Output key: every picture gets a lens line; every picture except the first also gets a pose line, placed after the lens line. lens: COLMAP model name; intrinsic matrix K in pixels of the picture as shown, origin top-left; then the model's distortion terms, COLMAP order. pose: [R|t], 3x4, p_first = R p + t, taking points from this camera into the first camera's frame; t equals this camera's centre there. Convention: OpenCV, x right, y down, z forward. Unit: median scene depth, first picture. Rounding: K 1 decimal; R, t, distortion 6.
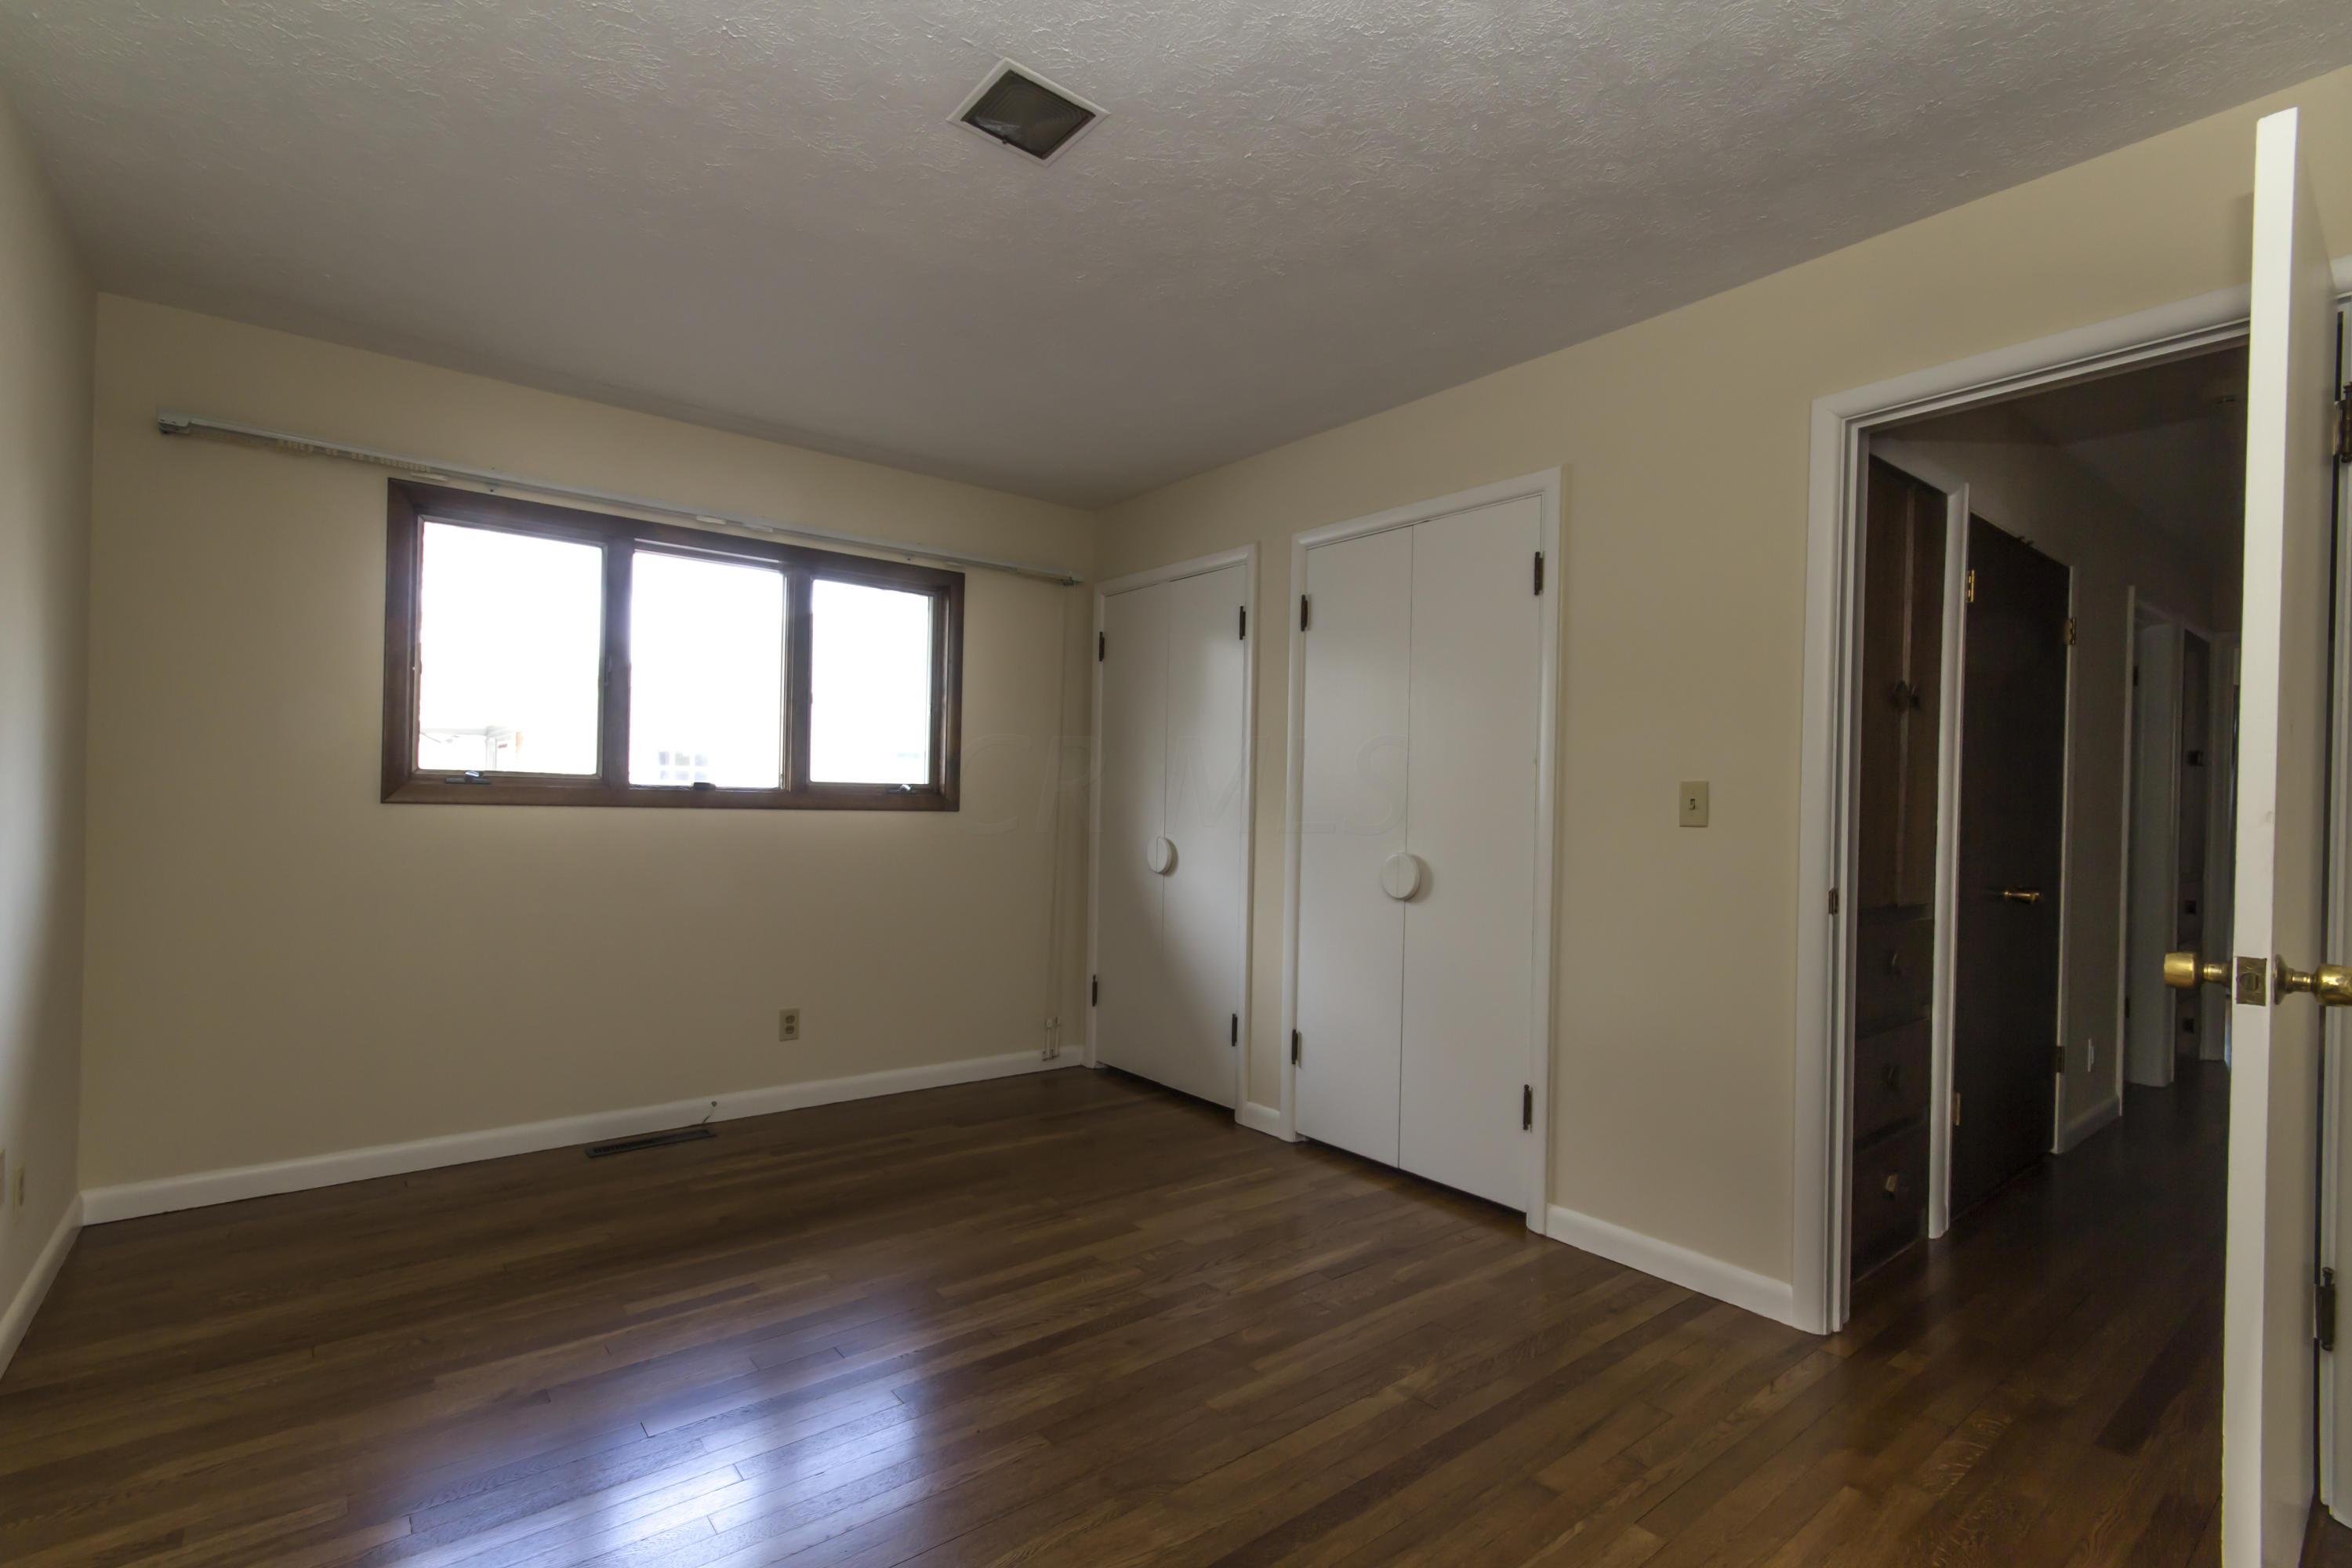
lens RADIAL K [[1078.4, 0, 1171.2], [0, 1078.4, 788.7], [0, 0, 1]] dist [0.000875, -0.000034]
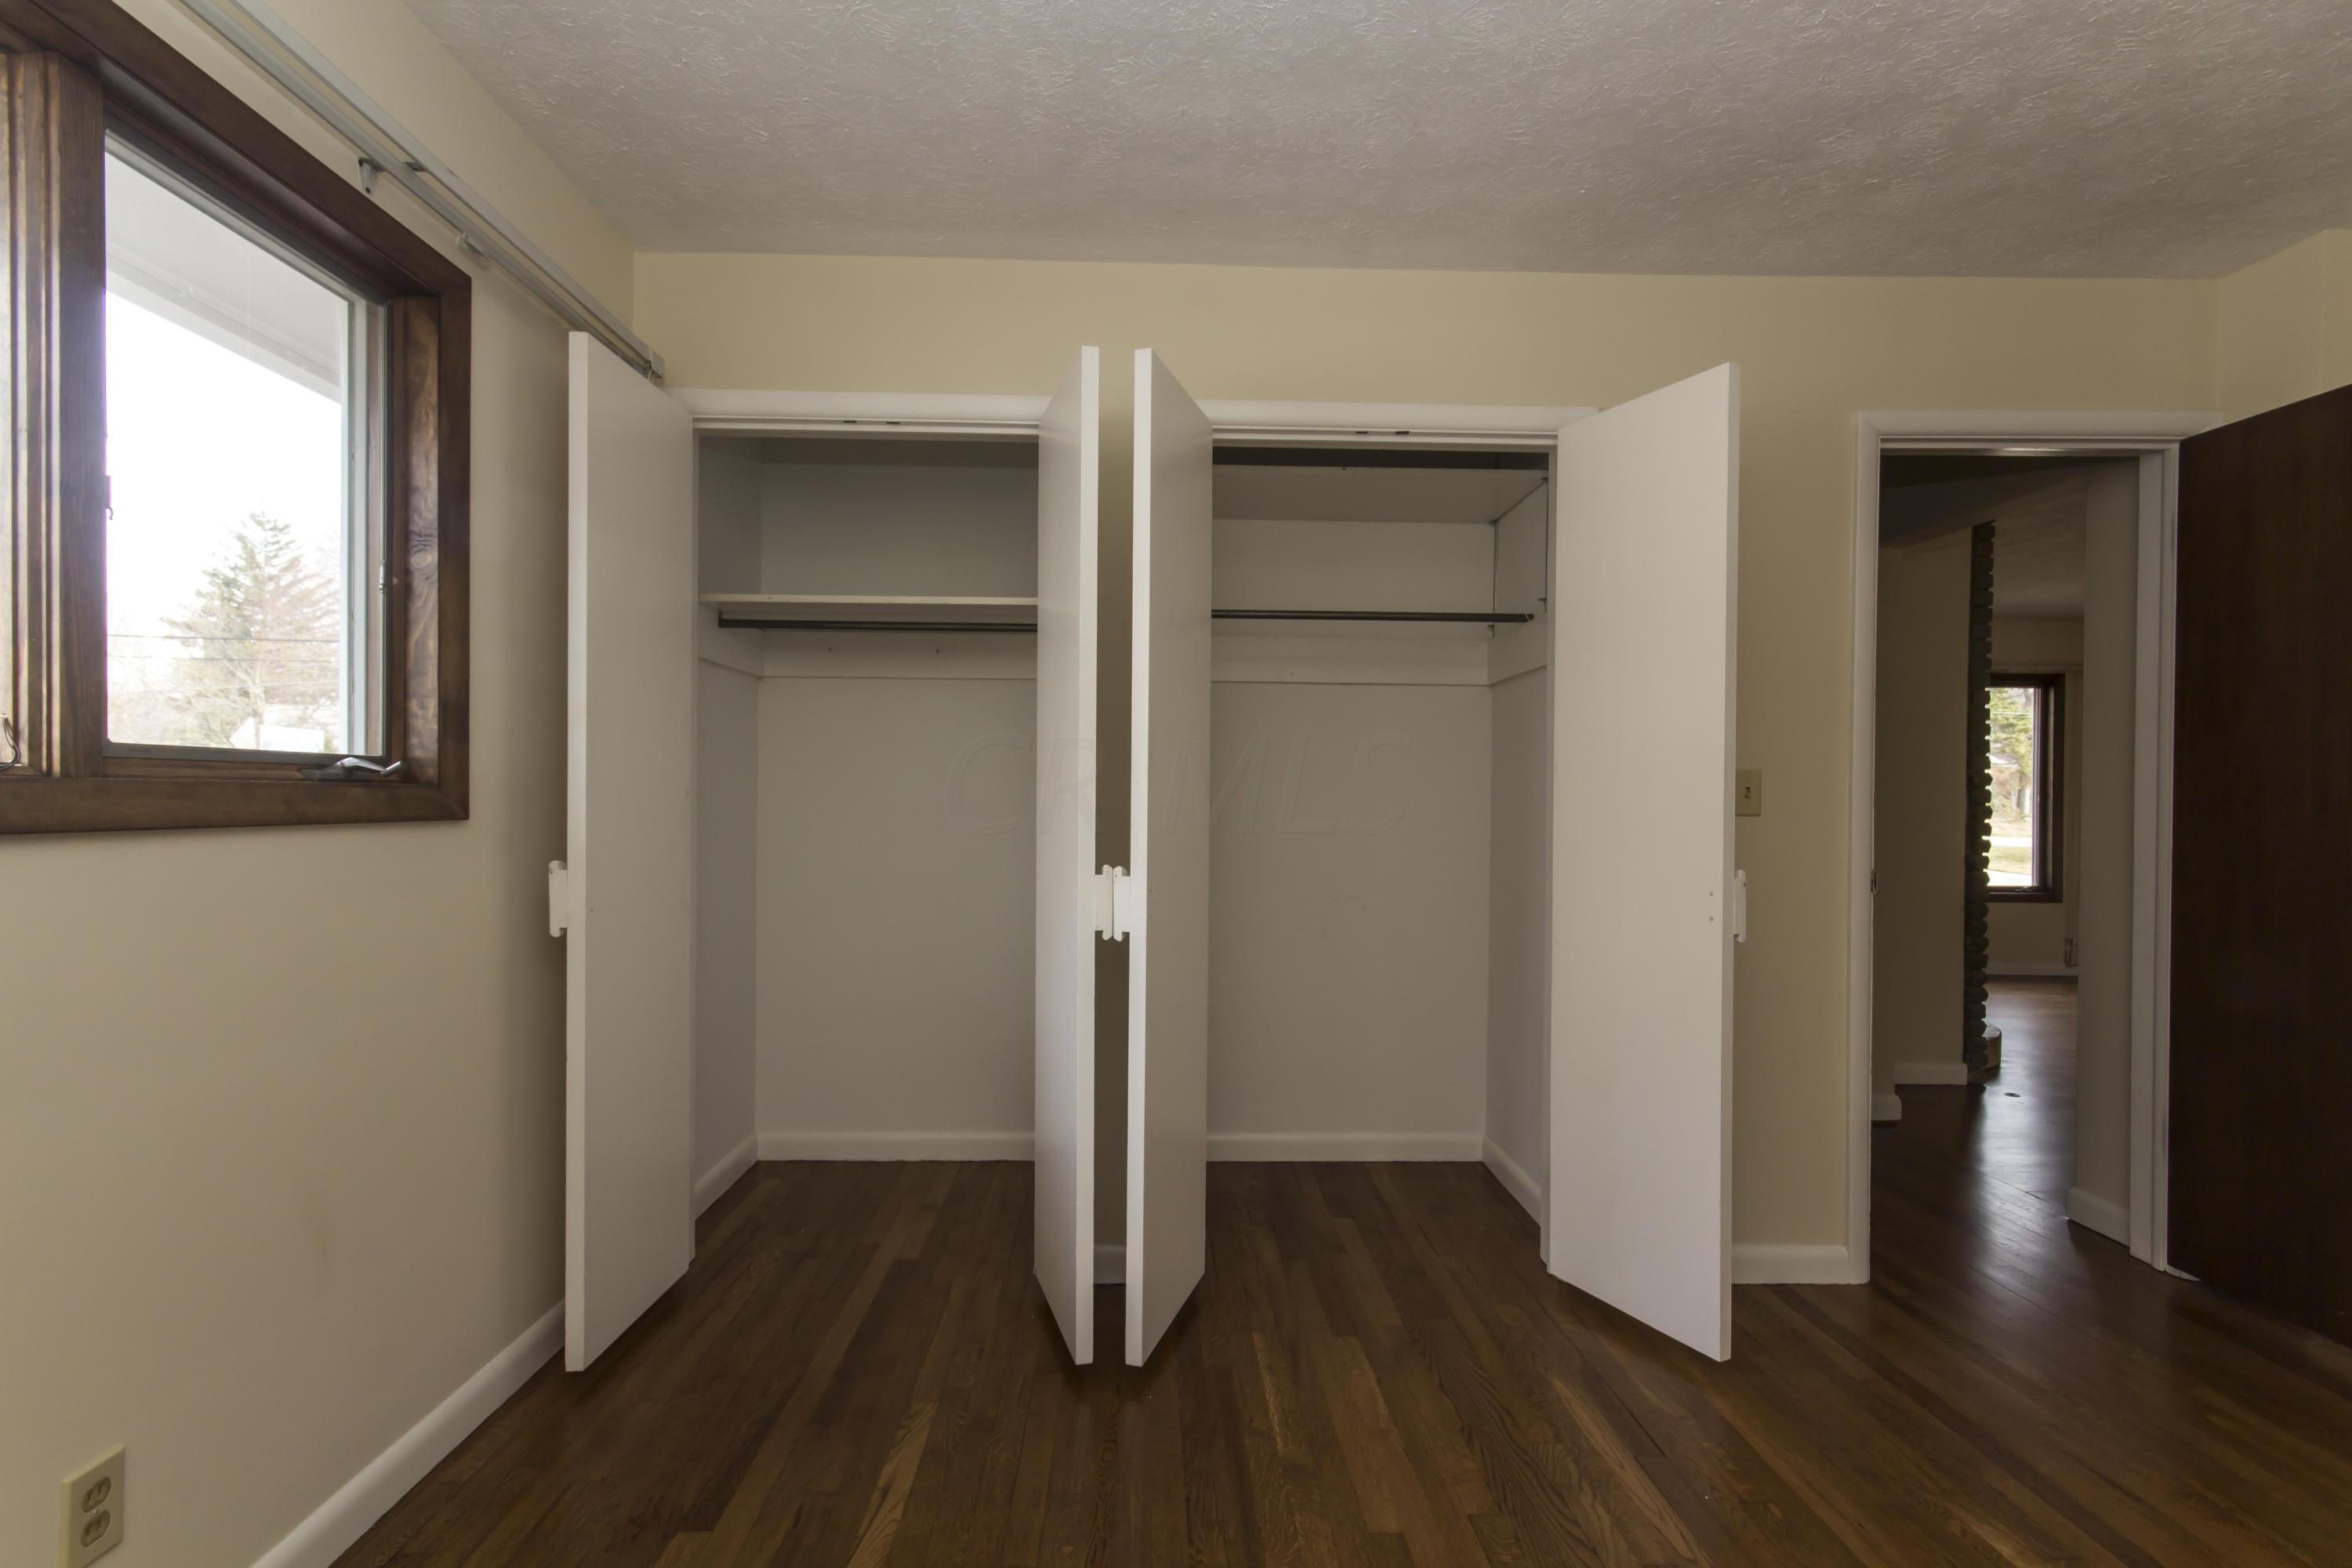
lens RADIAL K [[1078.4, 0, 1171.2], [0, 1078.4, 788.7], [0, 0, 1]] dist [0.000875, -0.000034]
pose [[0.601198, -0.012337, 0.799005, -0.414494], [-0.008946, 0.999714, 0.022168, -0.004547], [-0.799050, -0.020475, 0.600916, 0.558060]]
